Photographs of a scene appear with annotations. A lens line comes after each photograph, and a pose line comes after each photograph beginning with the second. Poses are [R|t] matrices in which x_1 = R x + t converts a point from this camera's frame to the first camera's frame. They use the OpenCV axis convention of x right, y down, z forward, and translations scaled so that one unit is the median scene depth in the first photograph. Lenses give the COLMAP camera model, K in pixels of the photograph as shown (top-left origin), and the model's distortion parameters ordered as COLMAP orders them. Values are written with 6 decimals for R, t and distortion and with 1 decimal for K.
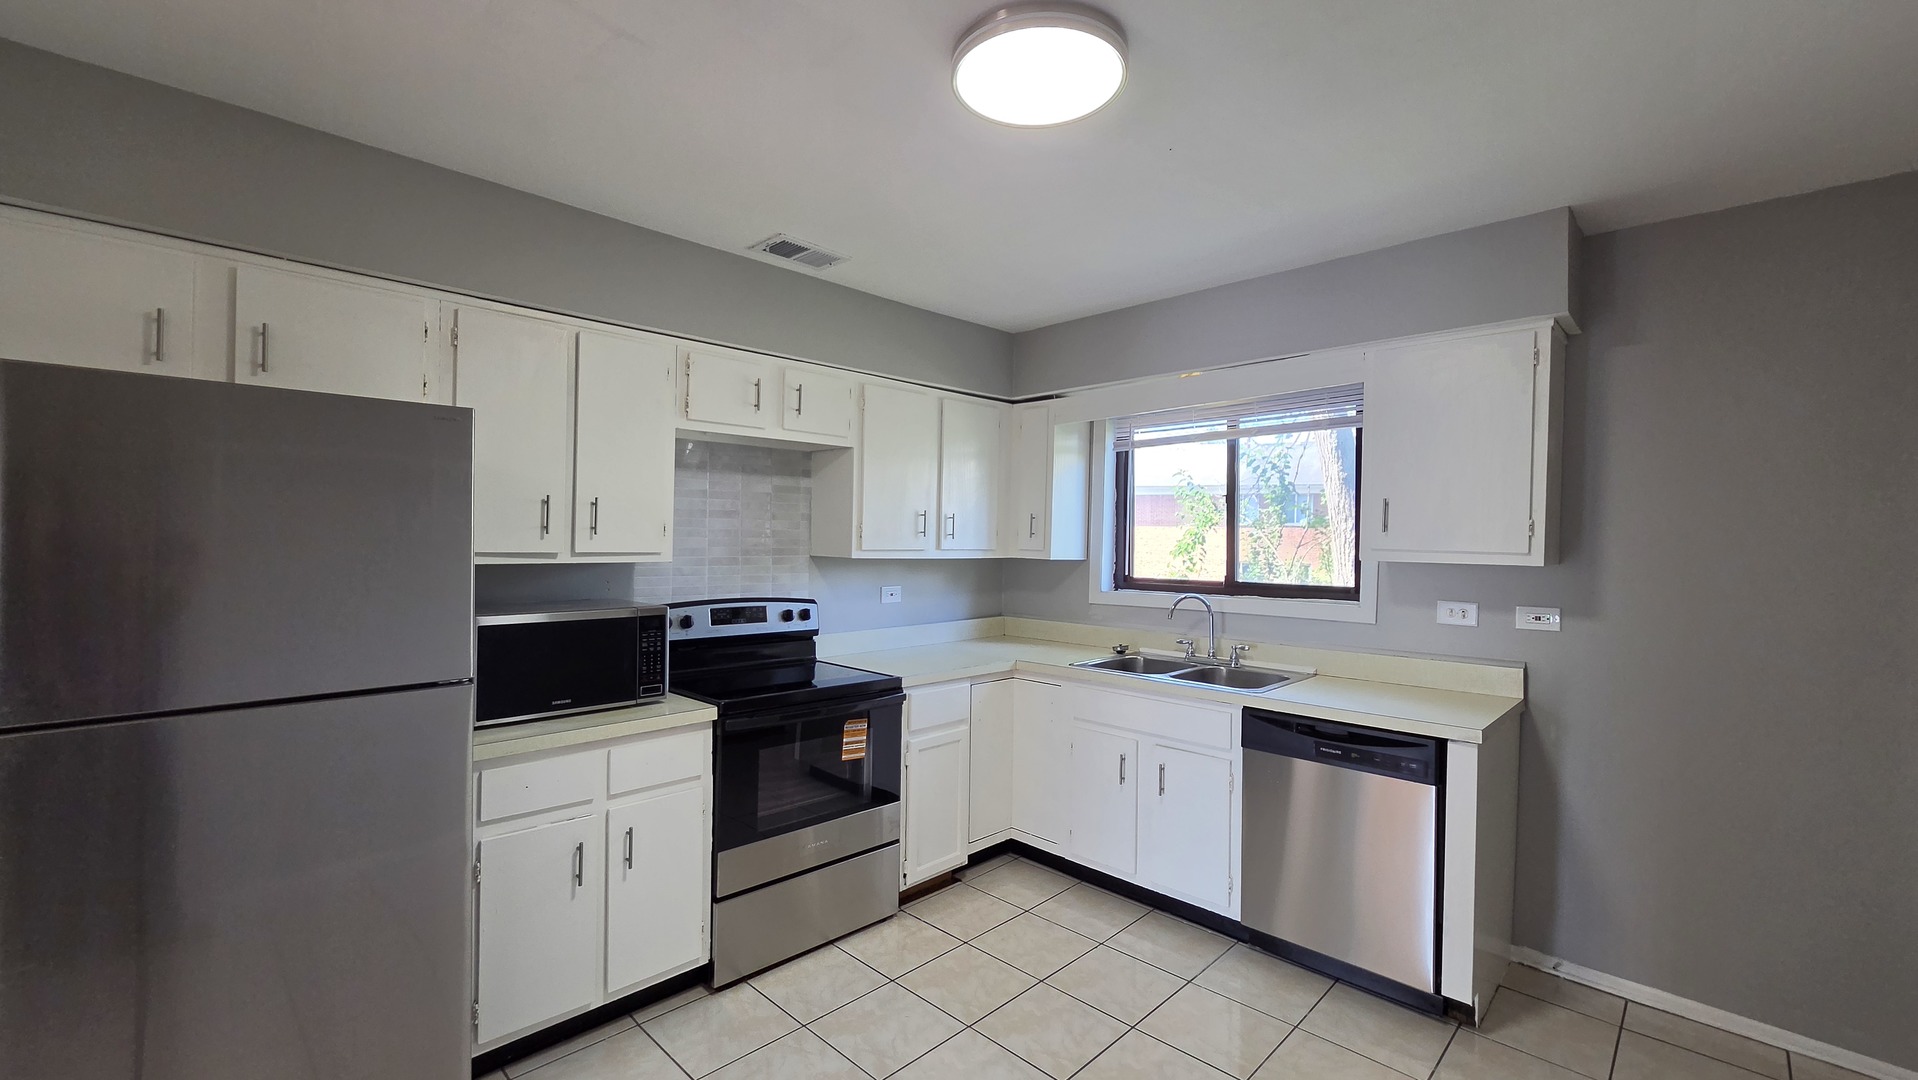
lens RADIAL K [[789.3, 0, 959.0], [0, 789.3, 540.0], [0, 0, 1]] dist [0.000878, 0.000653]
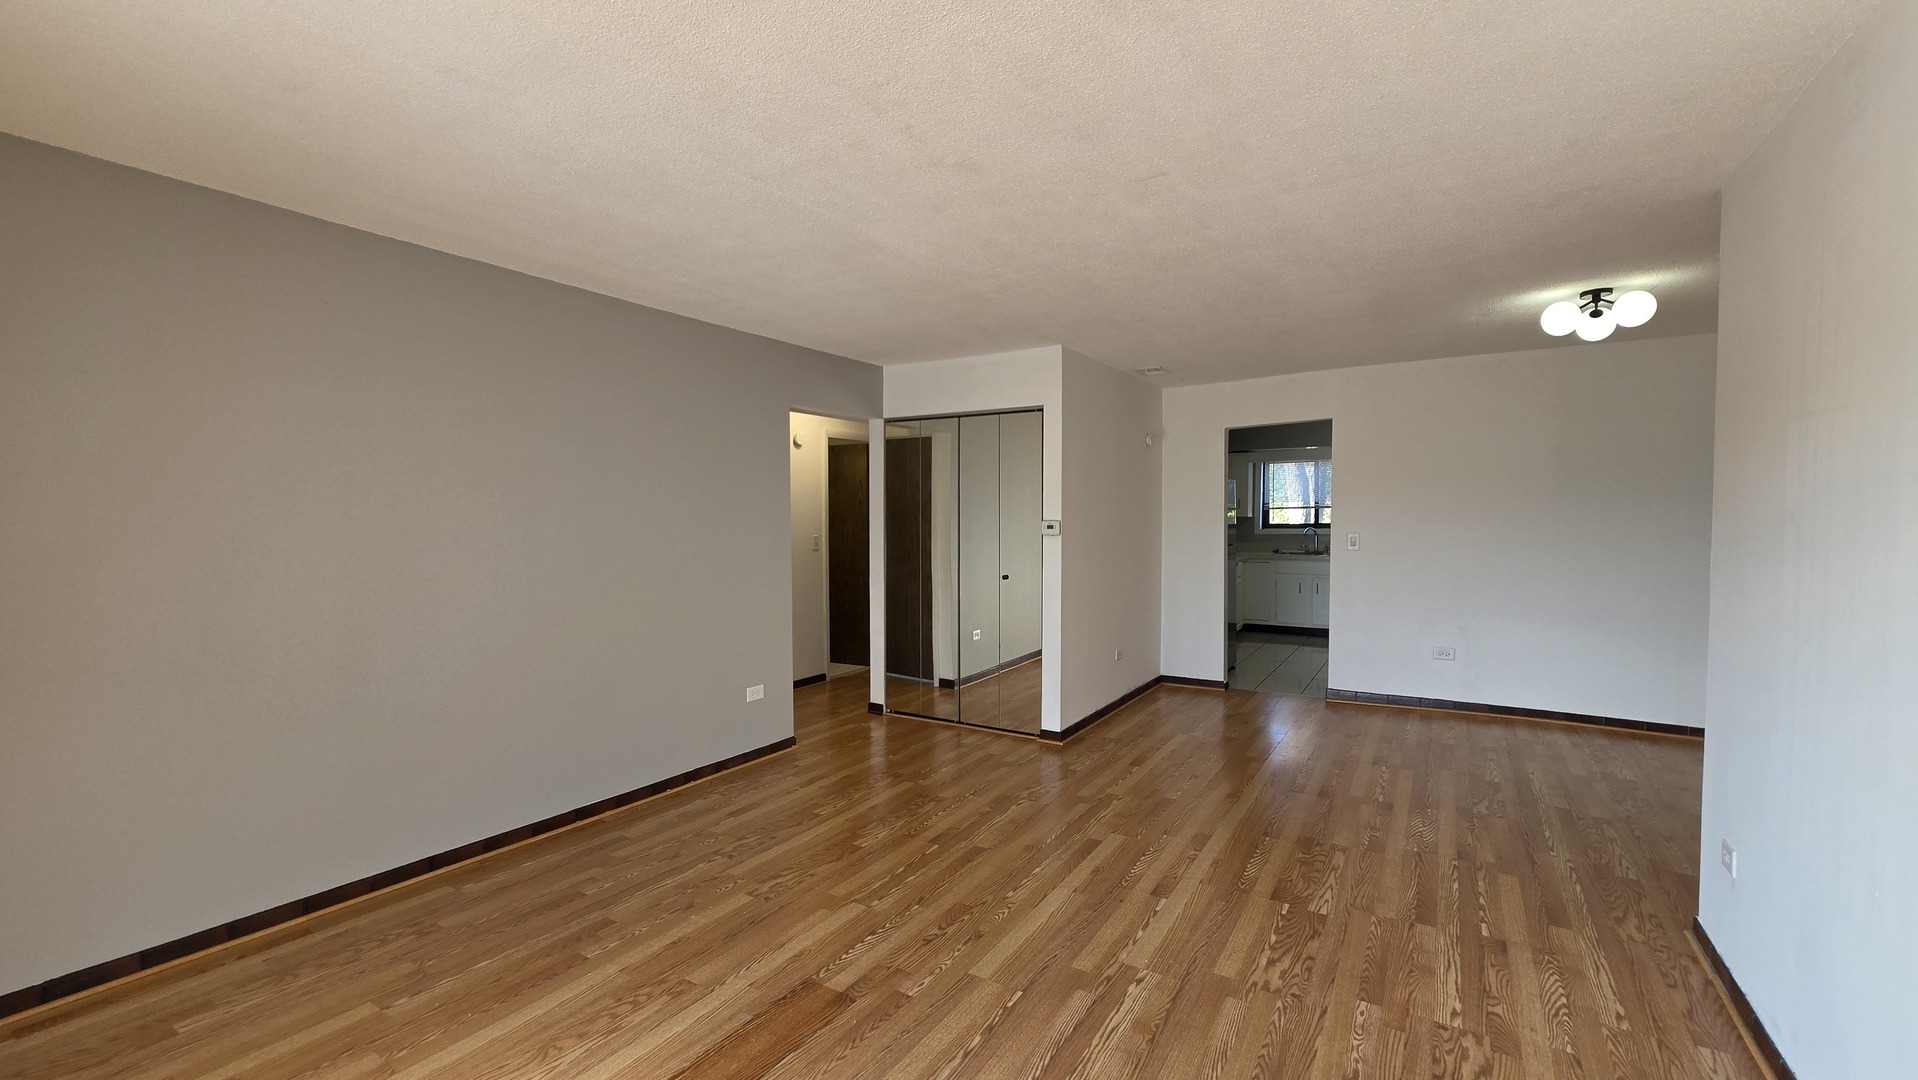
lens RADIAL K [[789.3, 0, 959.0], [0, 789.3, 540.0], [0, 0, 1]] dist [0.000878, 0.000653]
pose [[0.975179, -0.028940, 0.219519, -1.554851], [0.021946, 0.999173, 0.034230, -0.009766], [-0.220328, -0.028563, 0.975008, -1.449699]]
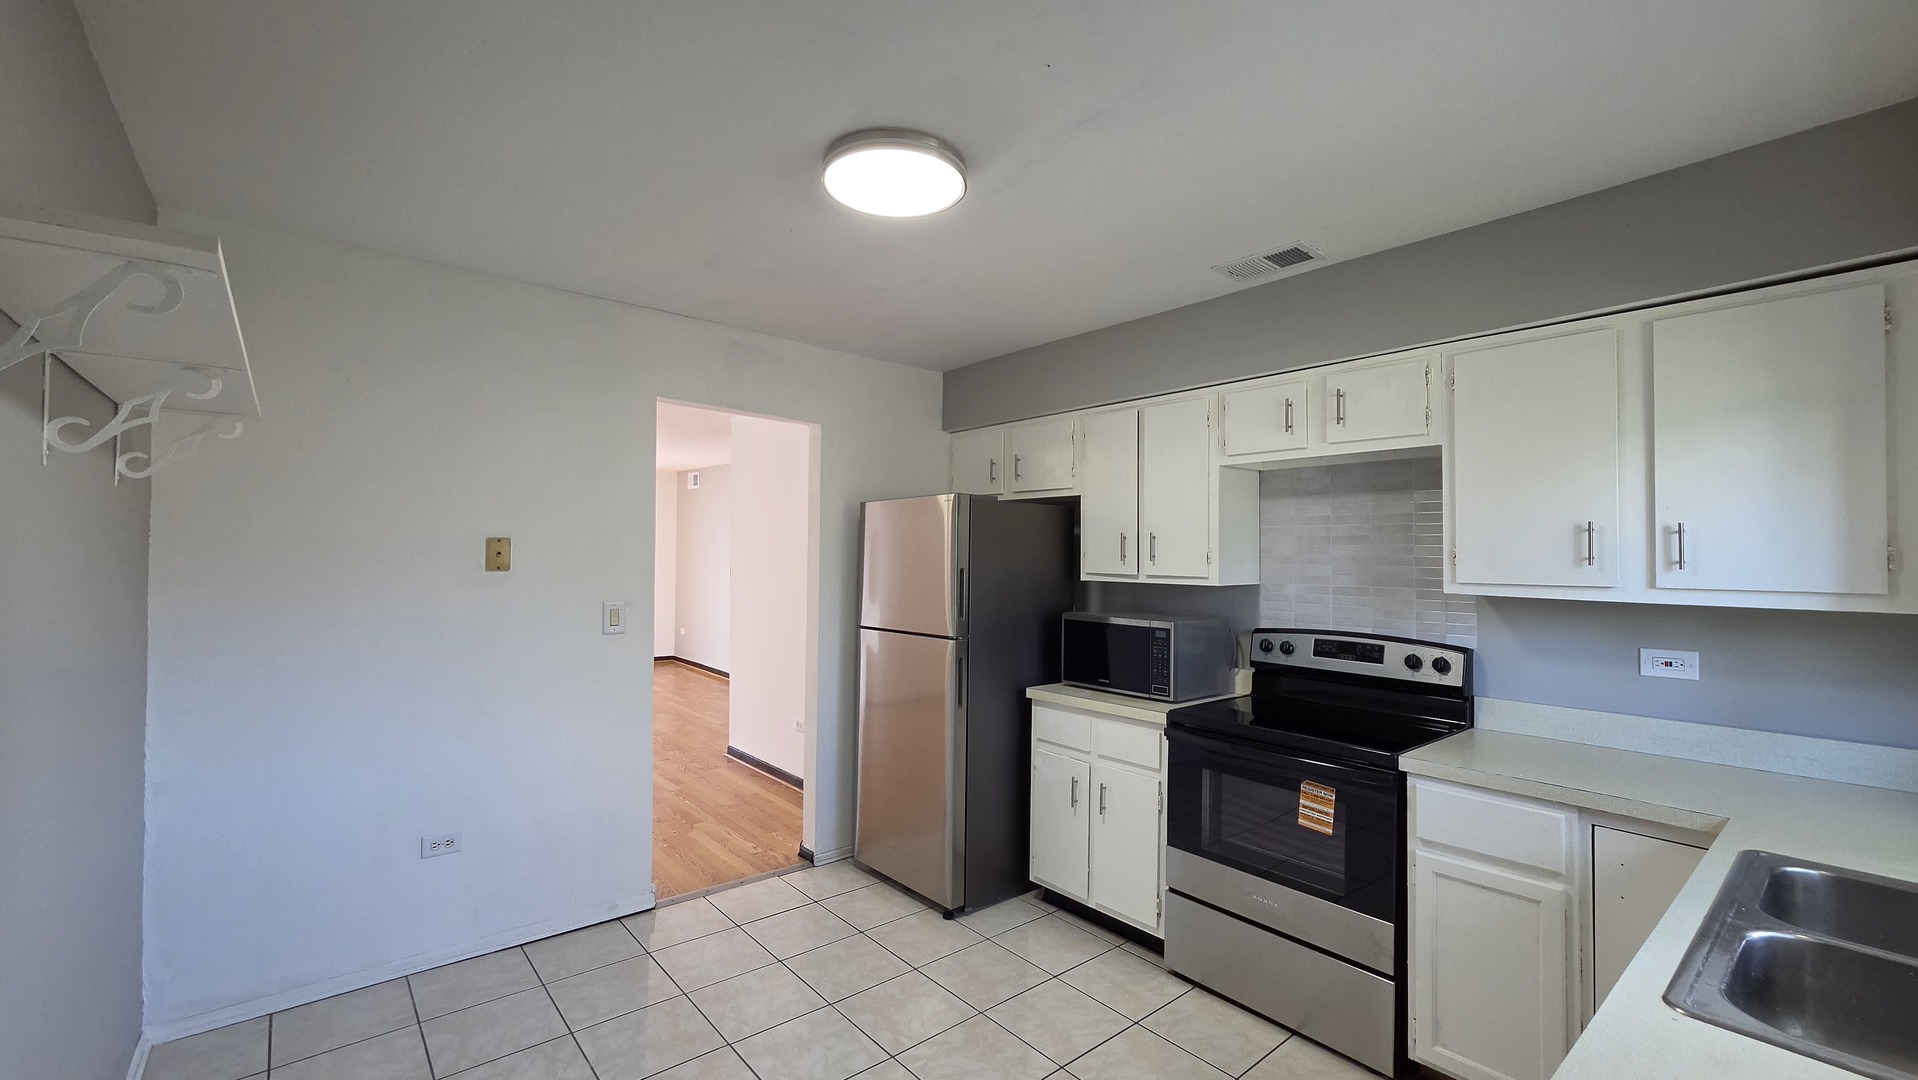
lens RADIAL K [[789.3, 0, 959.0], [0, 789.3, 540.0], [0, 0, 1]] dist [0.000878, 0.000653]
pose [[-0.092858, -0.033417, -0.995118, 0.654667], [-0.013277, 0.999389, -0.032322, 0.003093], [0.995591, 0.010211, -0.093245, 0.619581]]
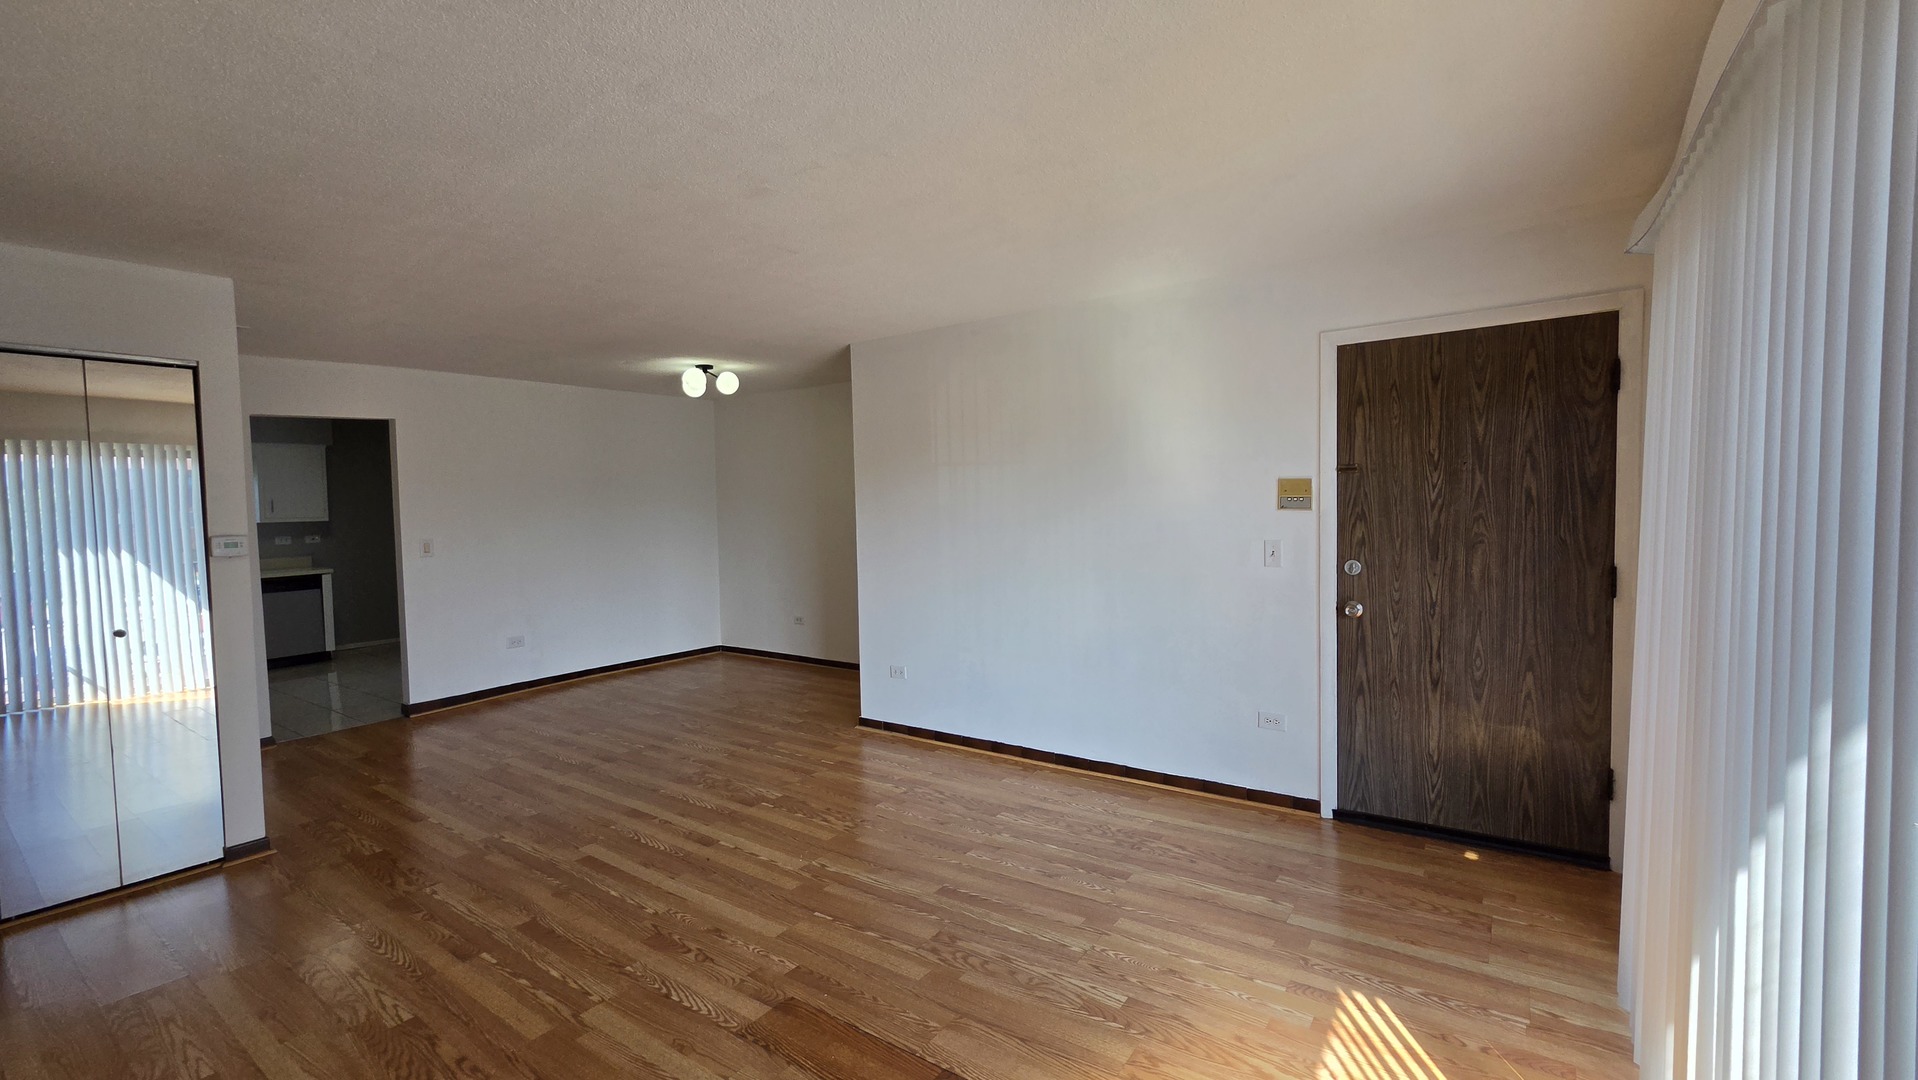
lens RADIAL K [[785.1, 0, 964.3], [0, 785.1, 542.8], [0, 0, 1]] dist [-0.007331, 0.000022]
pose [[-0.170191, -0.063121, 0.983387, -2.199264], [0.022350, 0.997442, 0.067891, -0.028053], [-0.985158, 0.033534, -0.168345, -0.796354]]
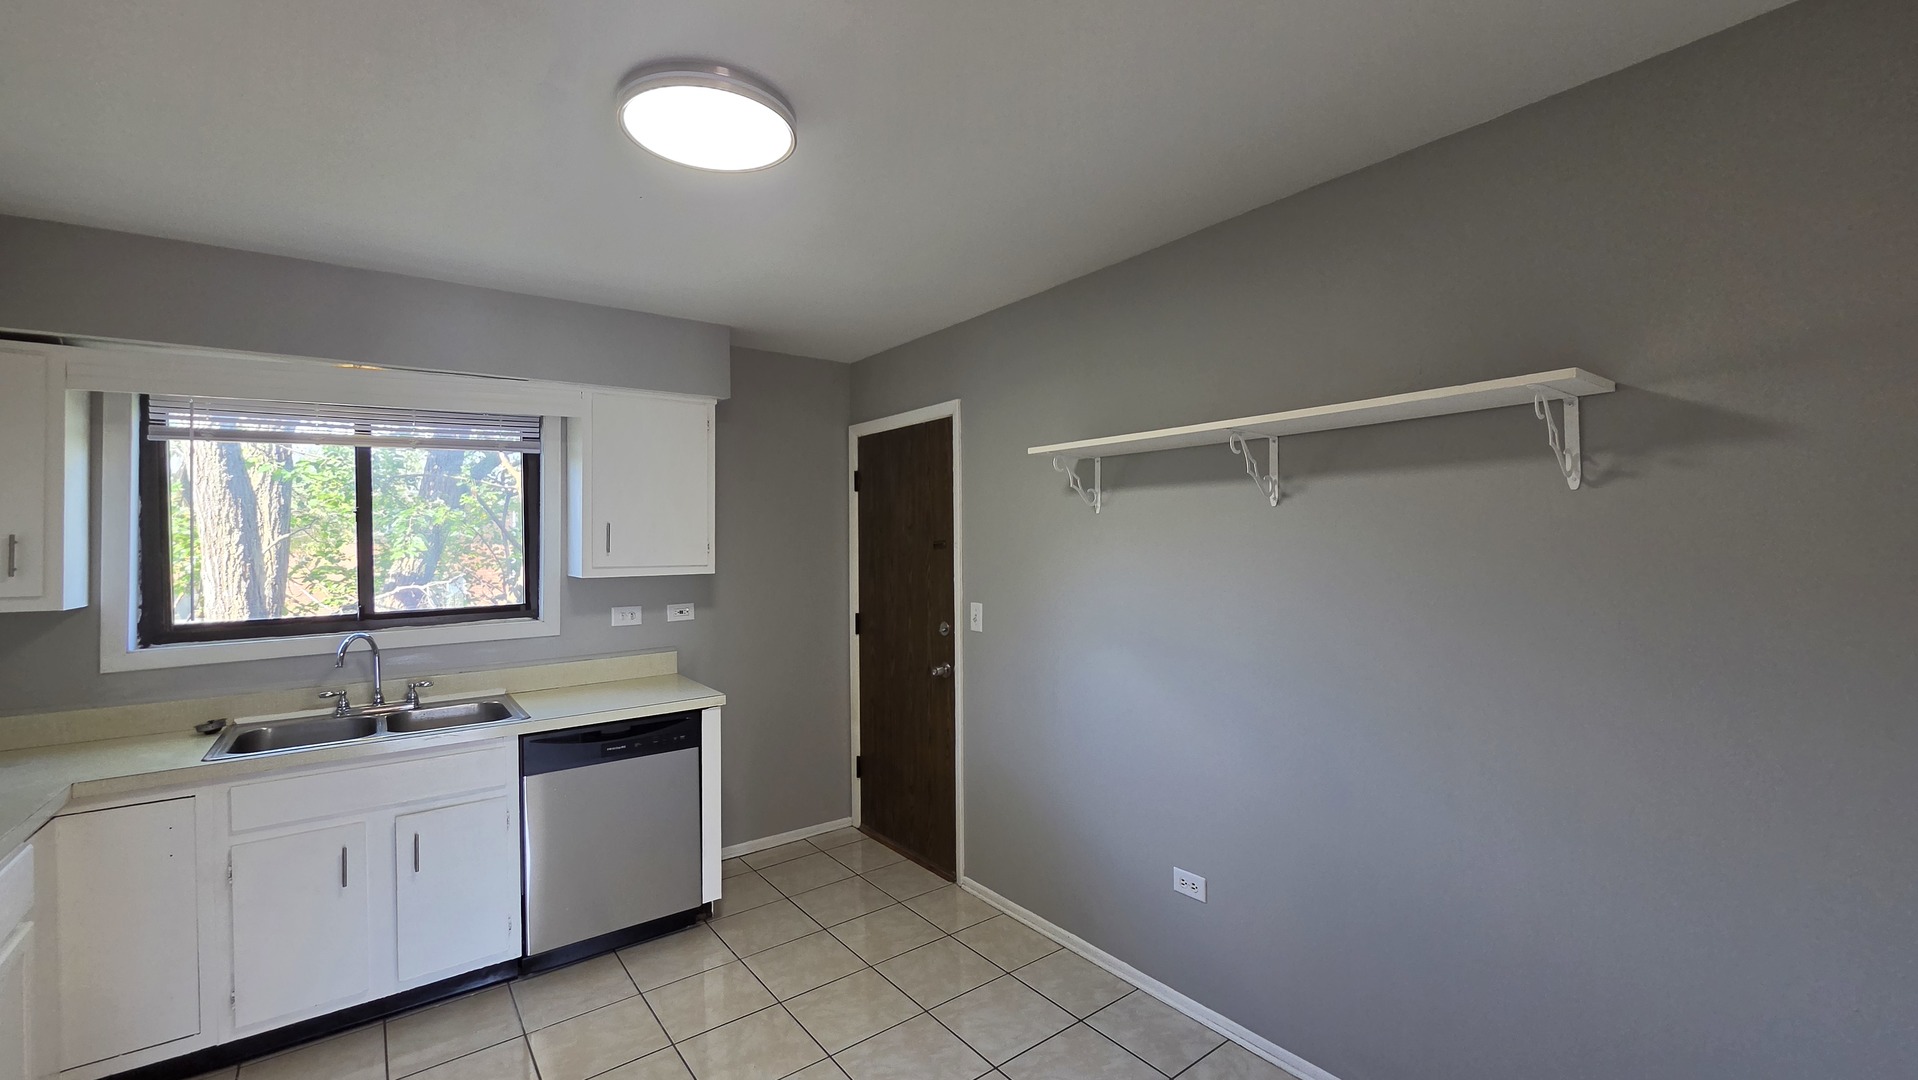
lens RADIAL K [[785.1, 0, 964.3], [0, 785.1, 542.8], [0, 0, 1]] dist [-0.007331, 0.000022]
pose [[0.145903, -0.018886, 0.989119, -0.436982], [0.022555, 0.999621, 0.015760, -0.024806], [-0.989042, 0.020010, 0.146274, 0.267495]]
